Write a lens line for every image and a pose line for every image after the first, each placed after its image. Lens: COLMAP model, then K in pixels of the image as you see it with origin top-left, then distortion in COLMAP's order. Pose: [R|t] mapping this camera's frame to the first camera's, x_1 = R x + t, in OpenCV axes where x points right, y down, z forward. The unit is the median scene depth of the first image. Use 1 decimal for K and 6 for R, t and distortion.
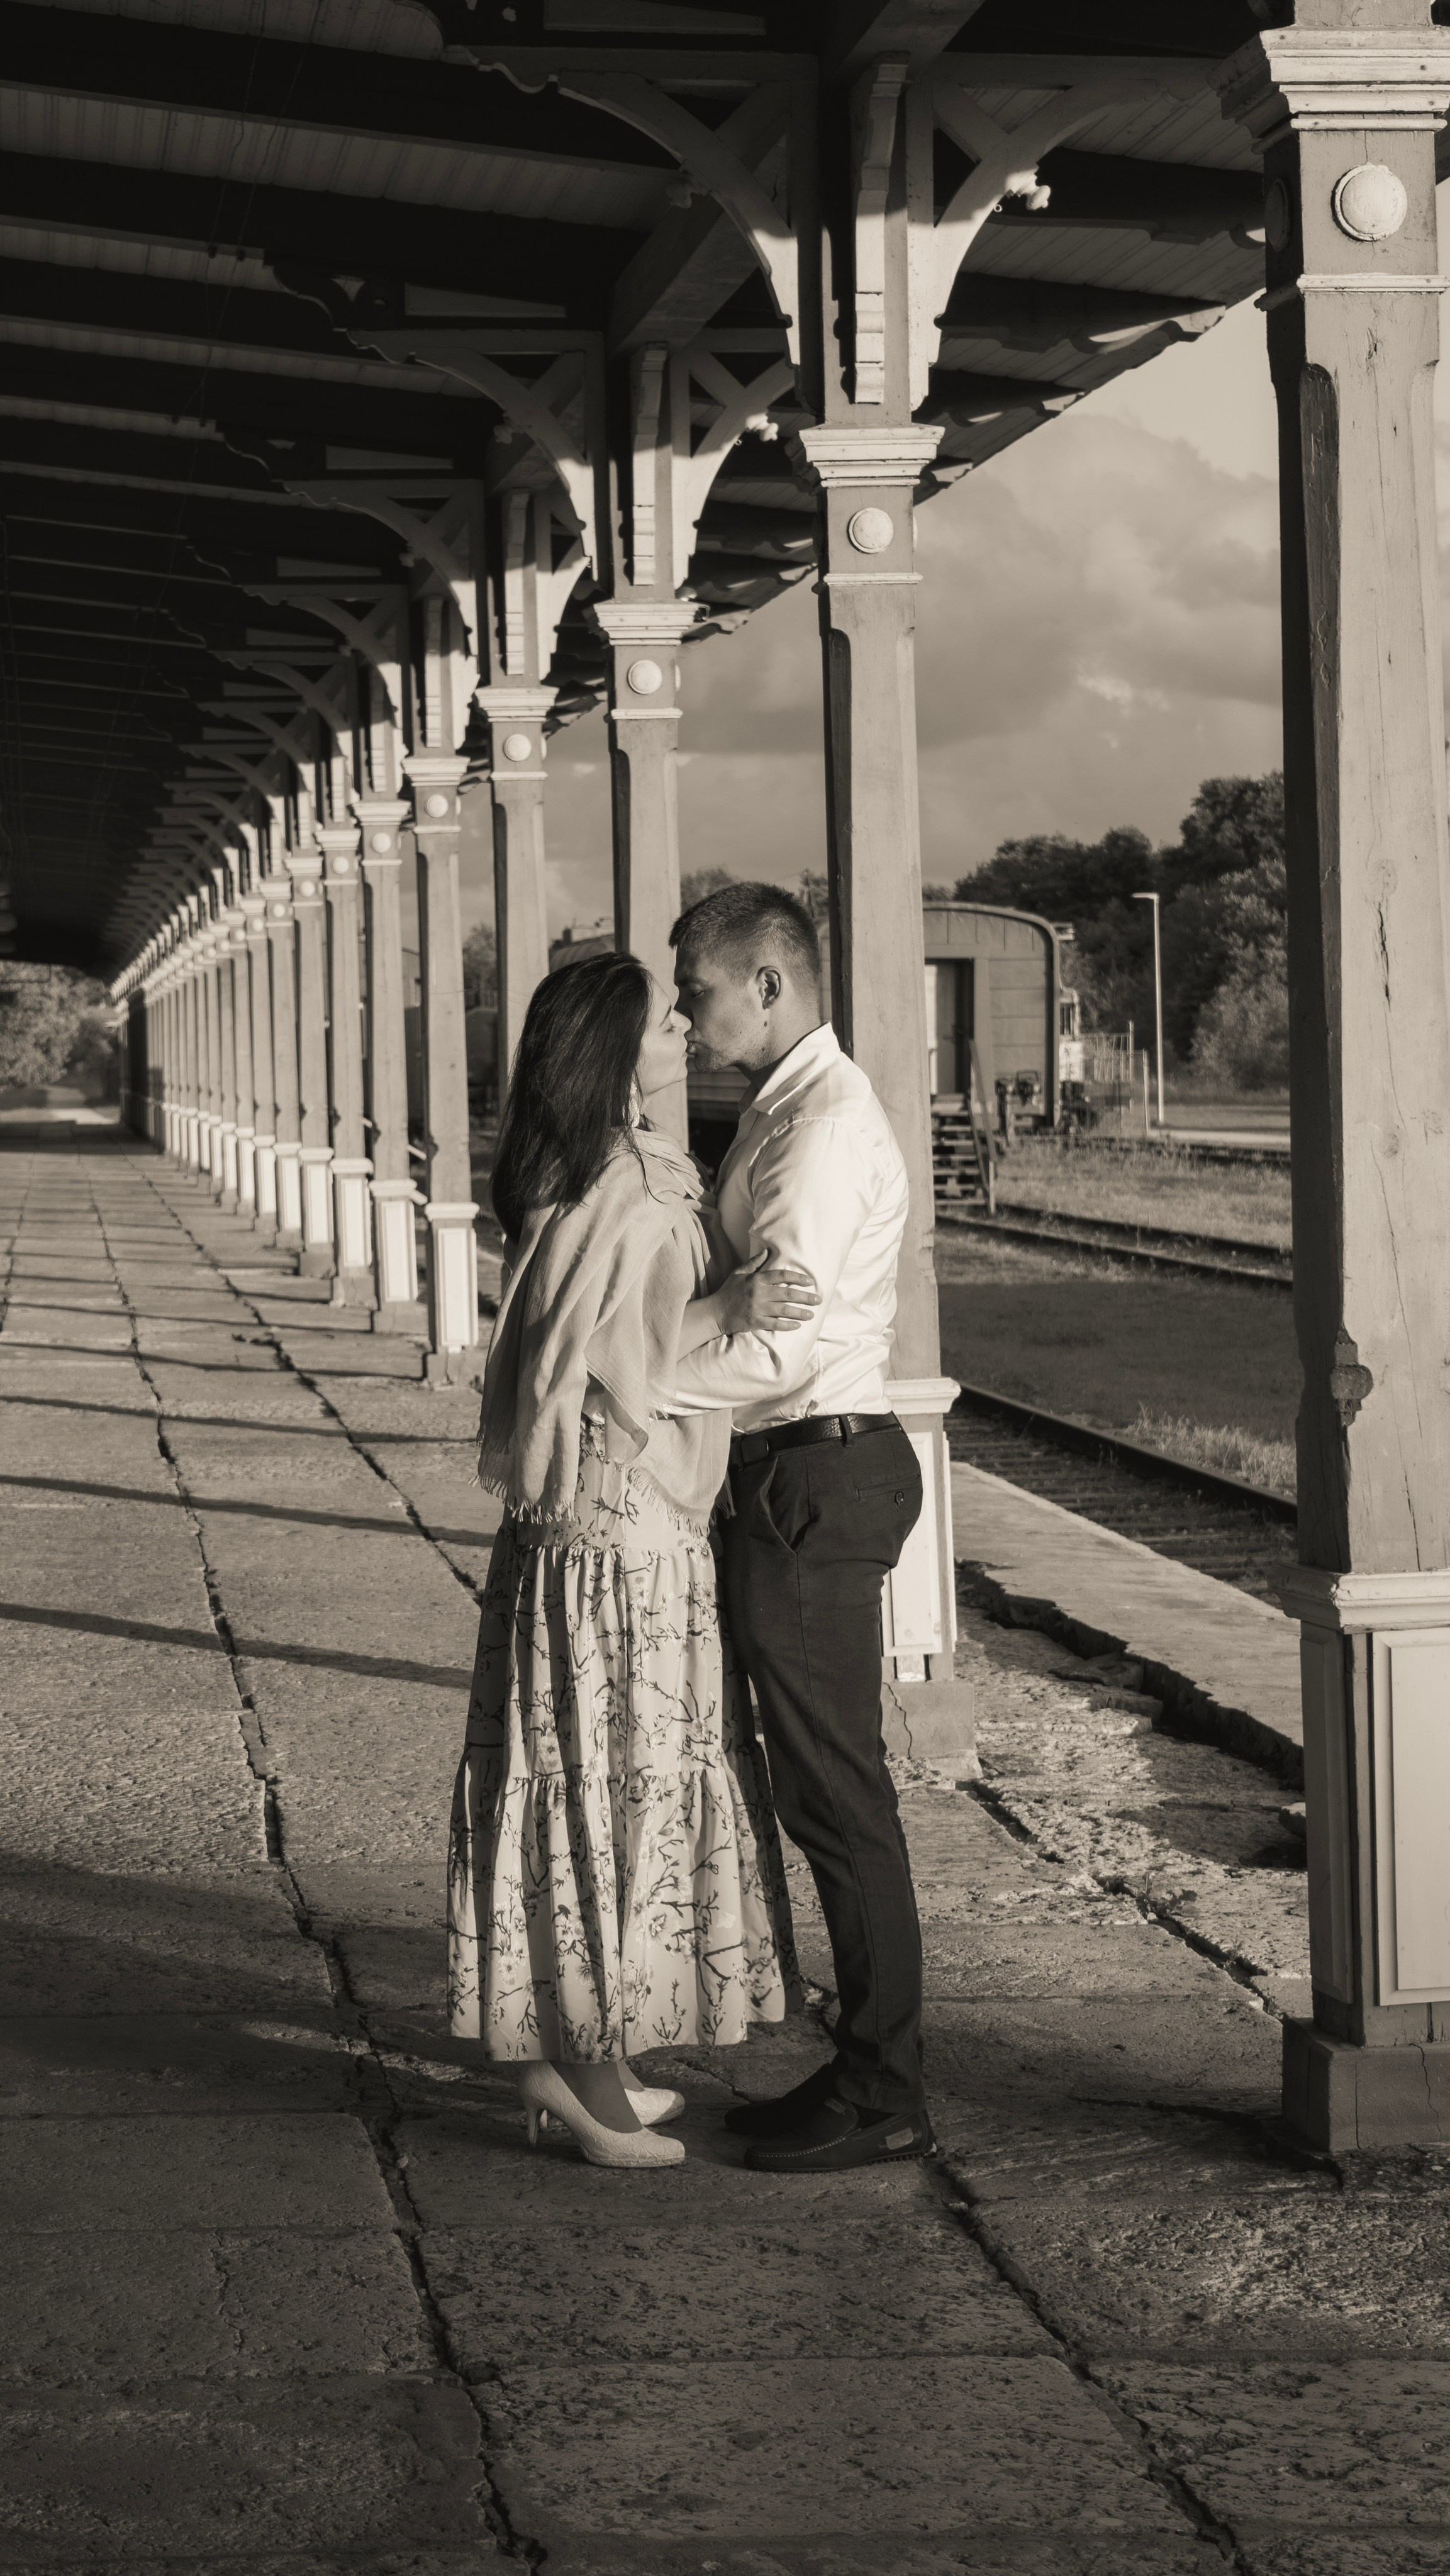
lens RADIAL K [[5144.8, 0, 718.6], [0, 5144.8, 1282.2], [0, 0, 1]] dist [0.035792, 0.126160]
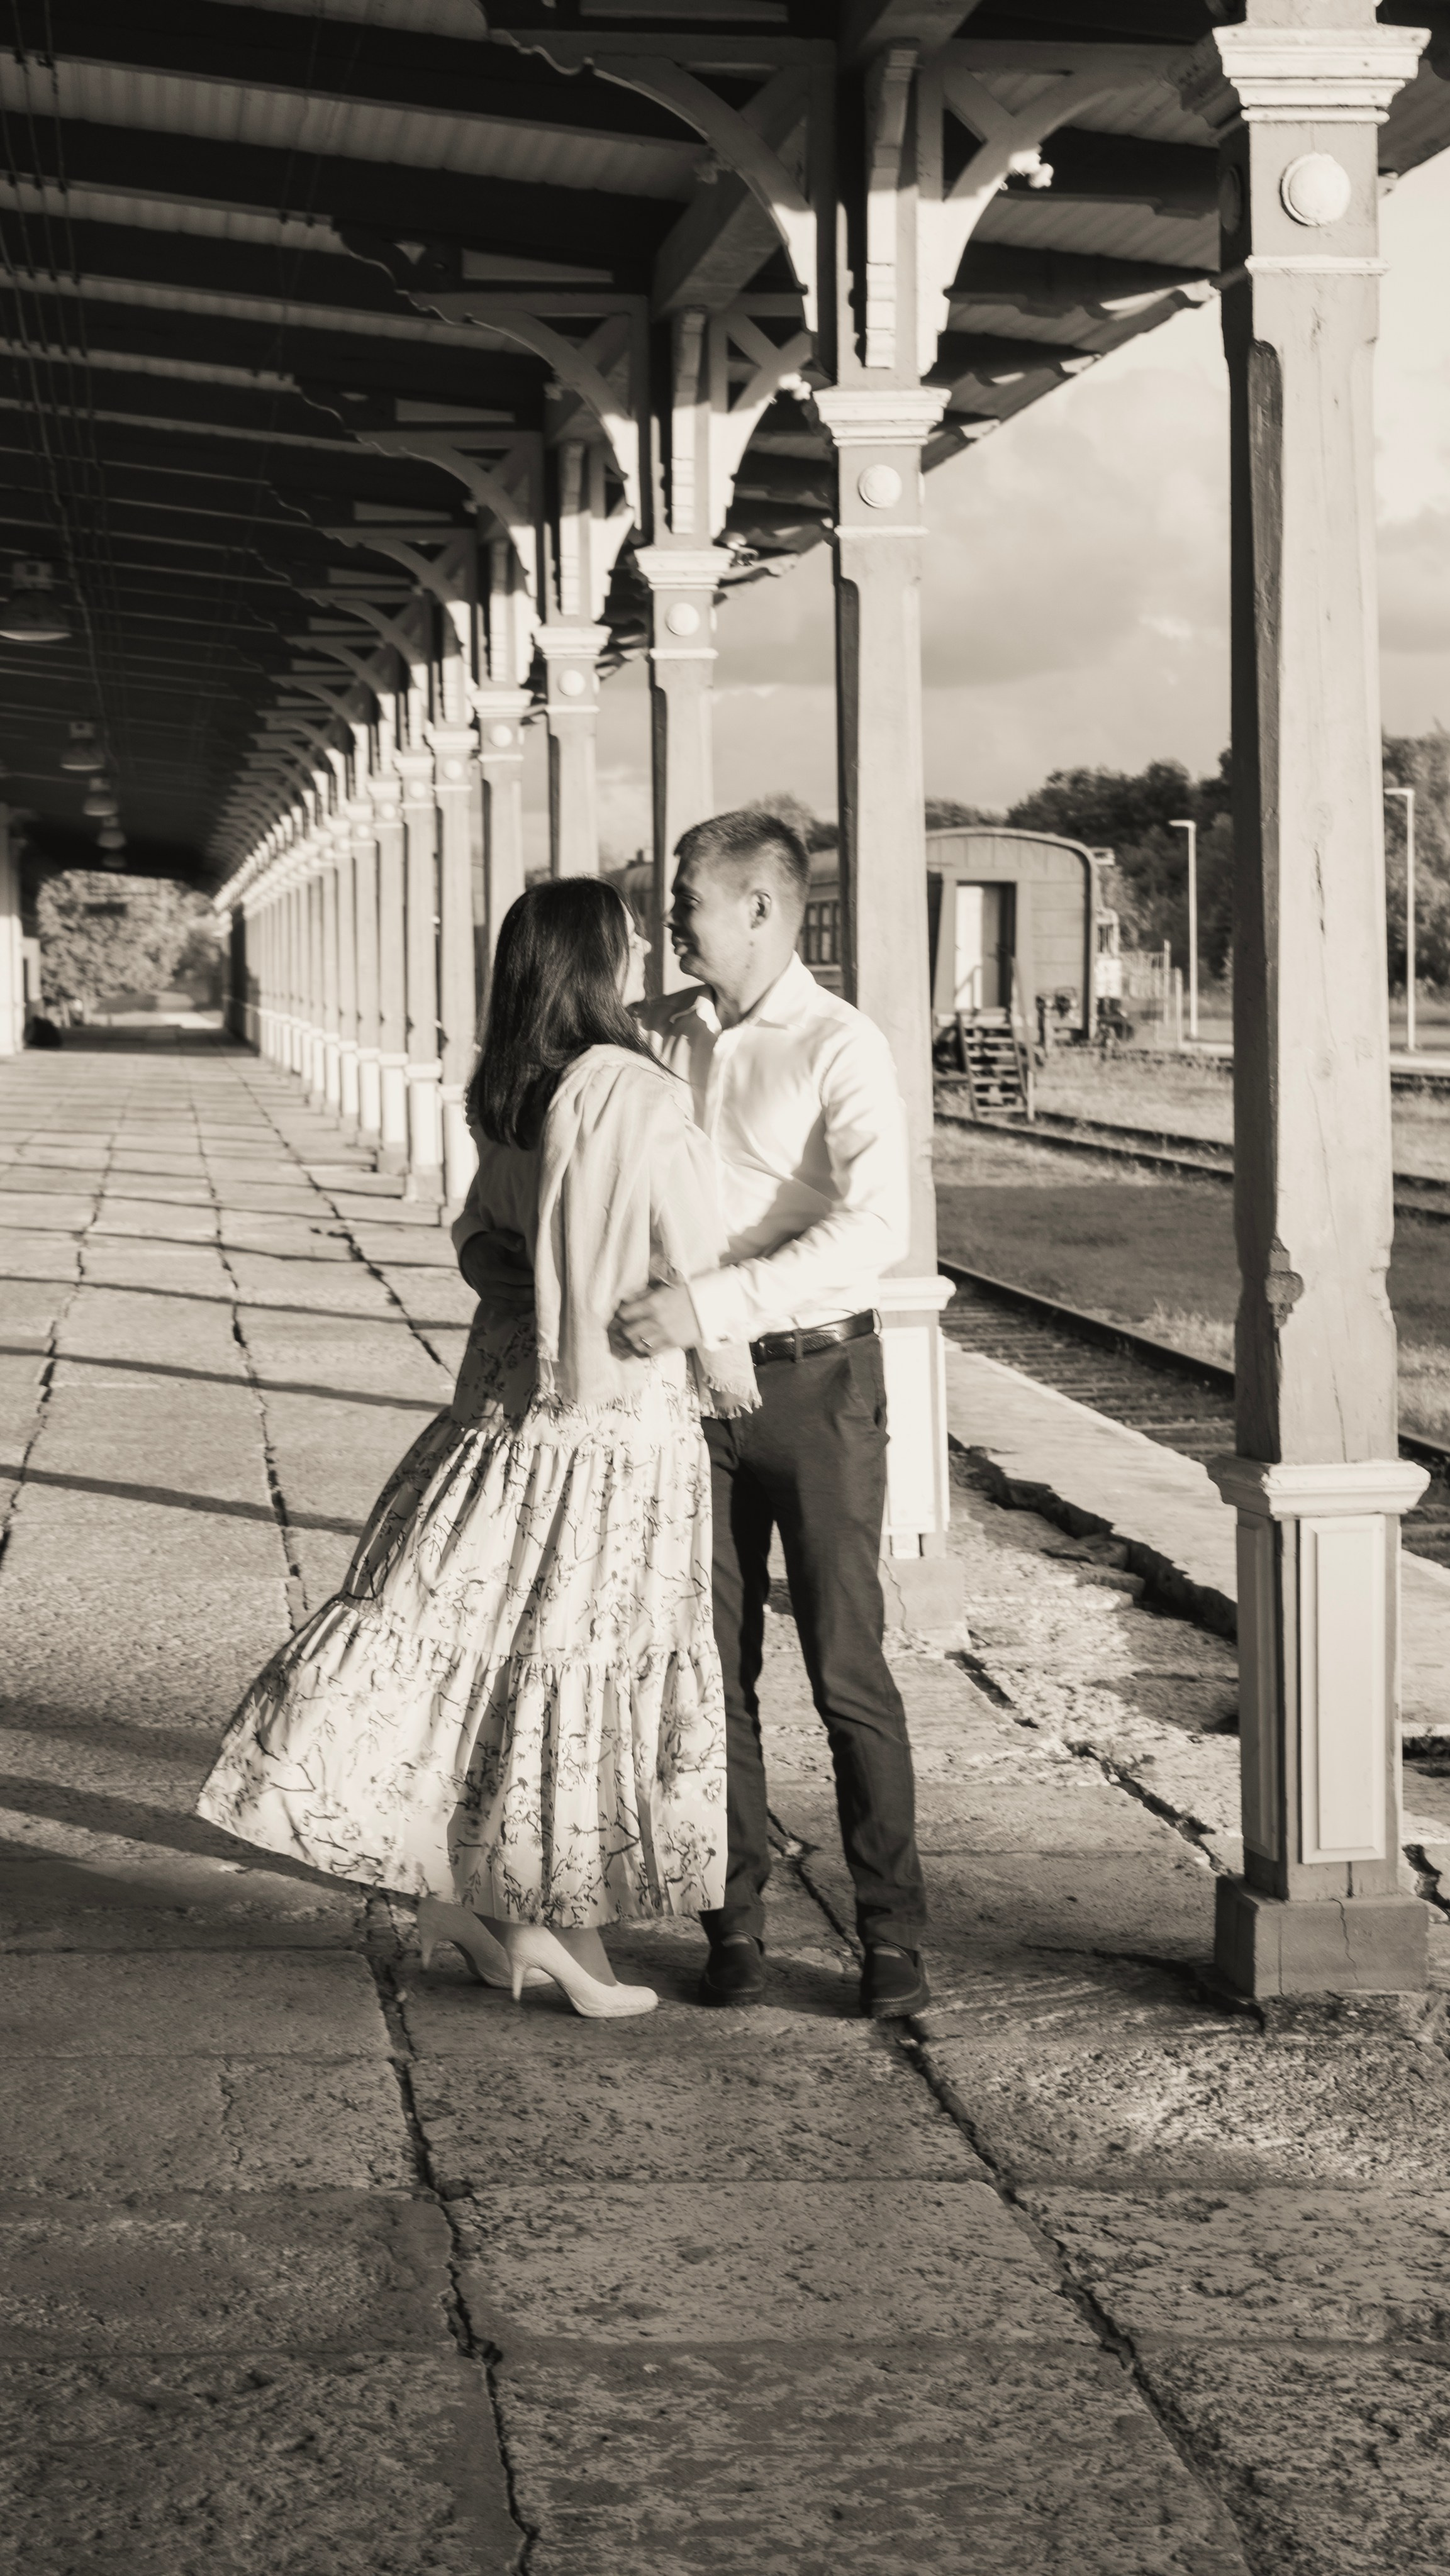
lens RADIAL K [[4799.2, 0, 724.6], [0, 4799.2, 1299.6], [0, 0, 1]] dist [0.022264, 0.100875]
pose [[0.999870, 0.010790, -0.011989, 0.009020], [-0.010489, 0.999635, 0.024893, -0.001021], [0.012253, -0.024764, 0.999618, -0.004024]]
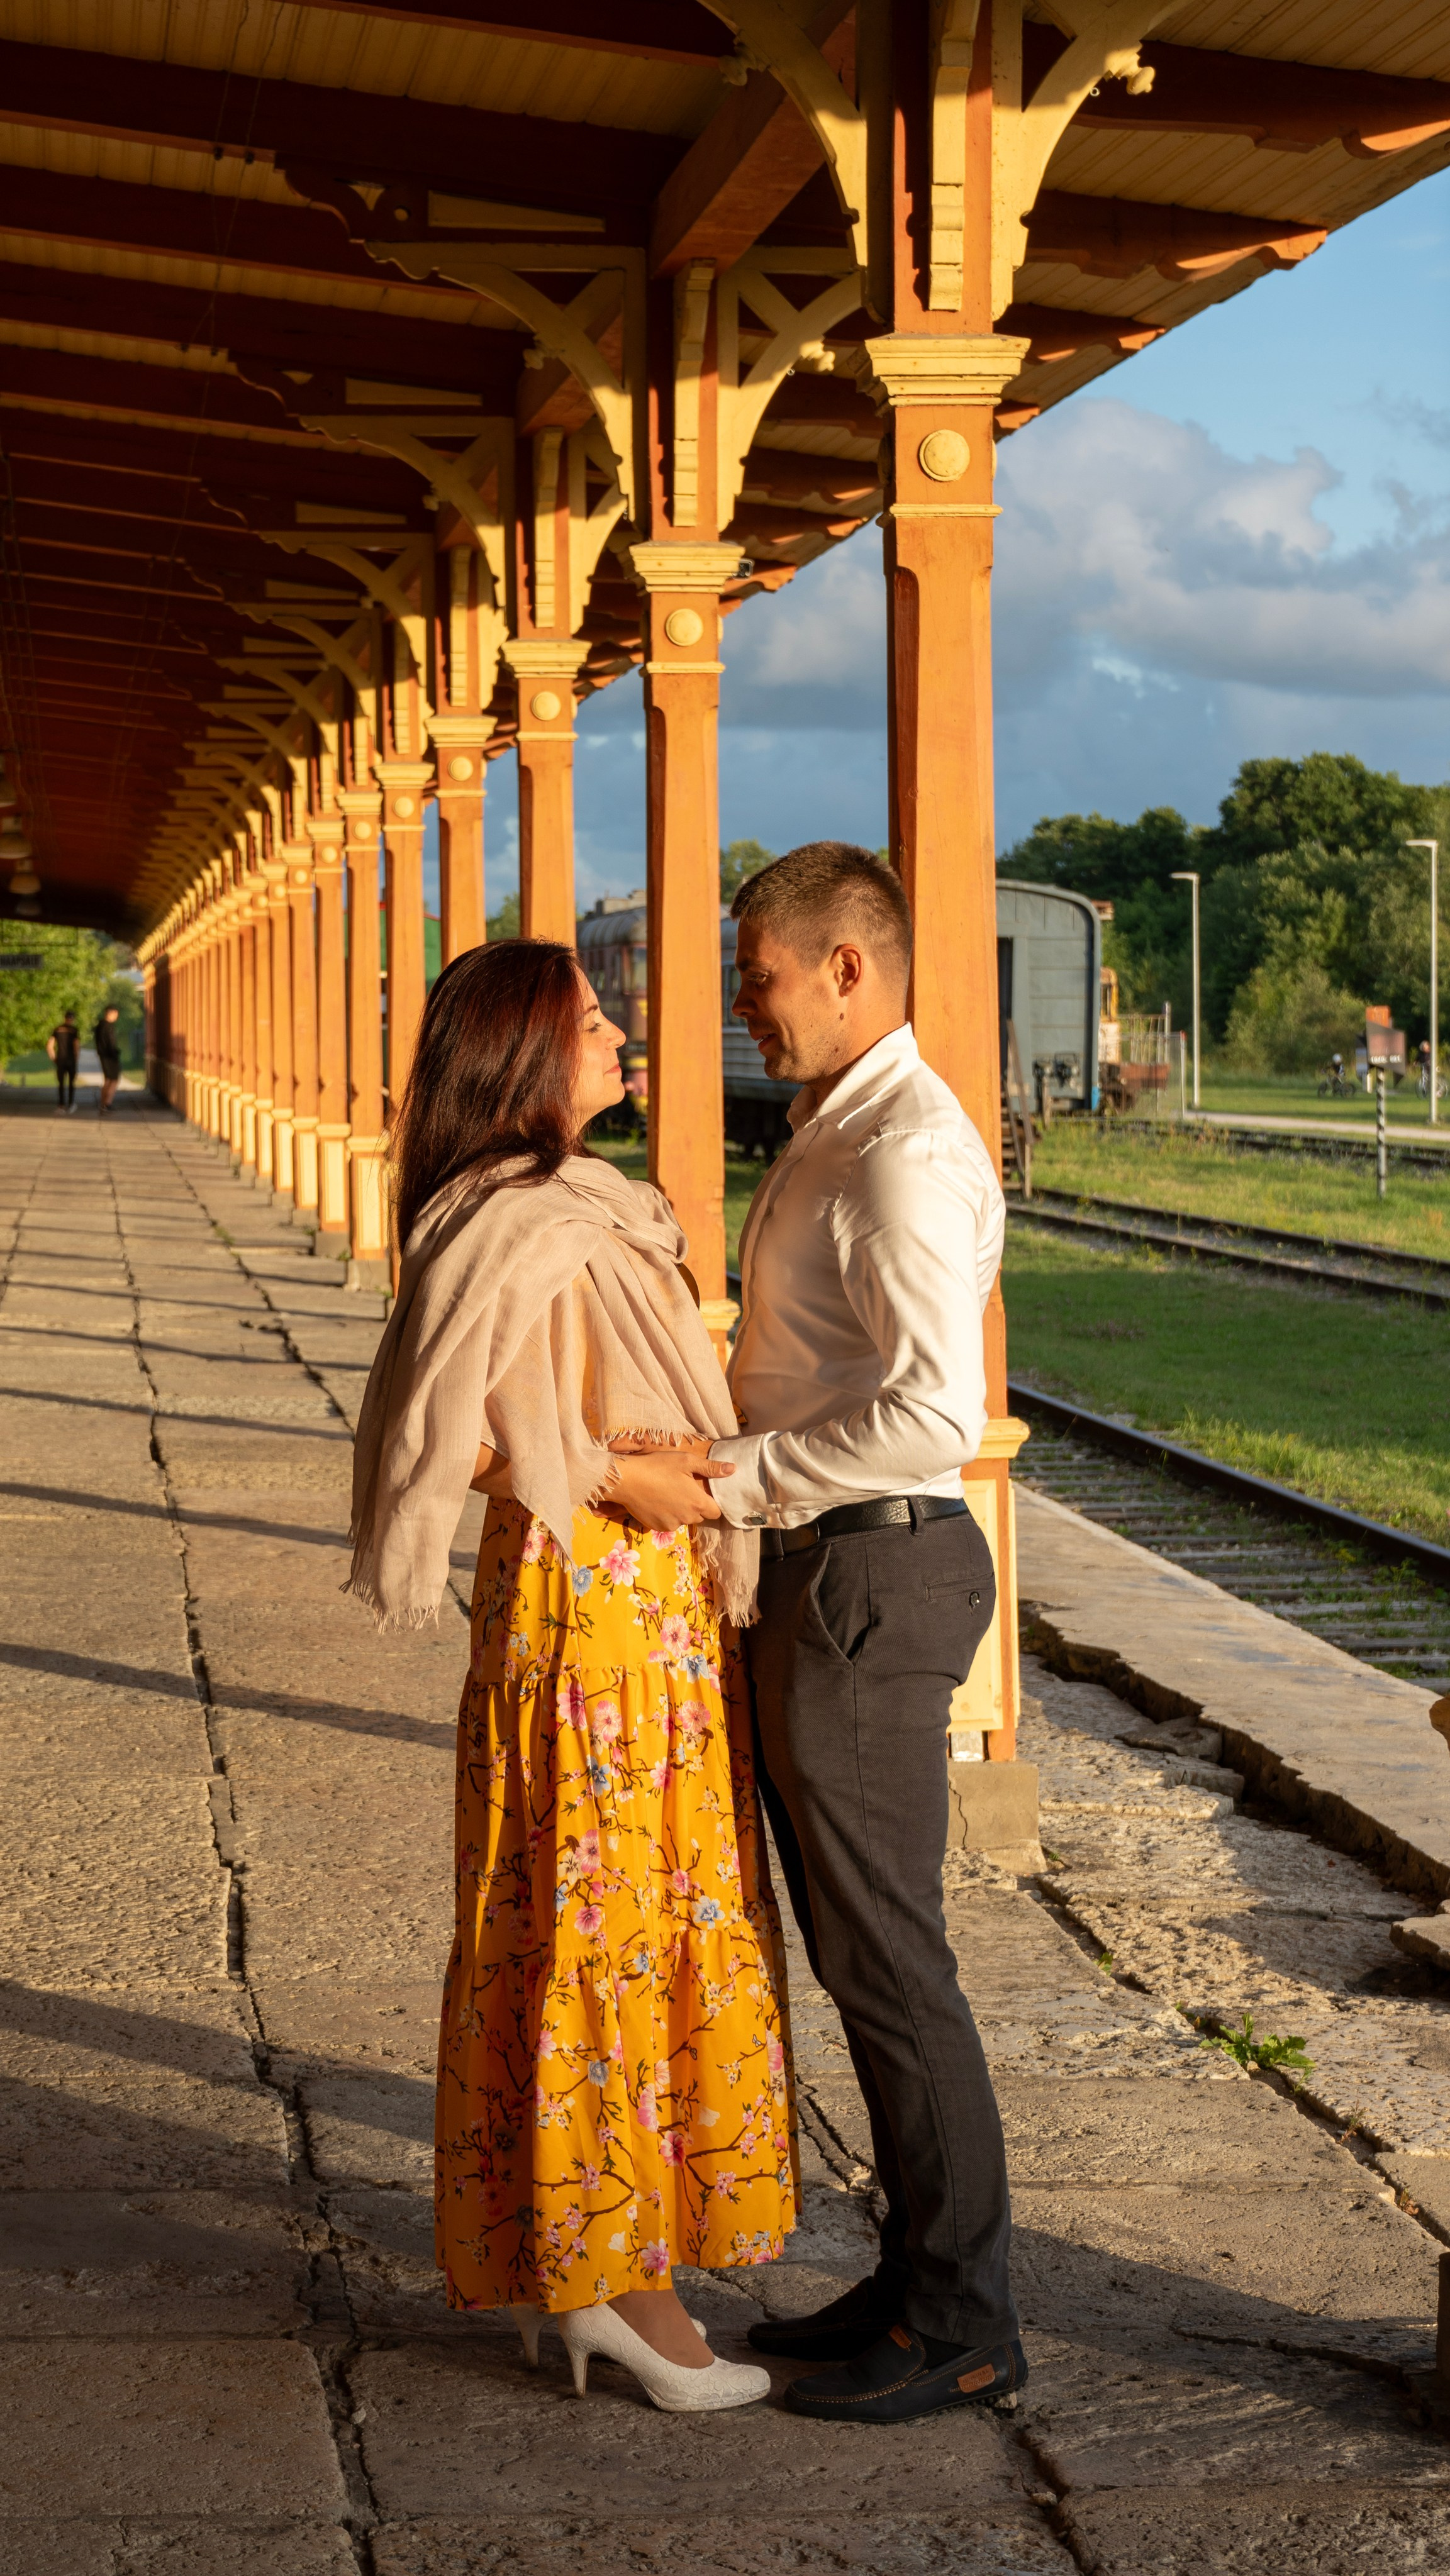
lens RADIAL K [[5144.8, 0, 718.6], [0, 5144.8, 1282.2], [0, 0, 1]] dist [0.035792, 0.126160]
pose [[0.999848, 0.016653, -0.005218, -0.001683], [-0.016626, 0.999848, 0.005227, -0.006990], [0.005304, -0.005139, 0.999973, 0.096225]]
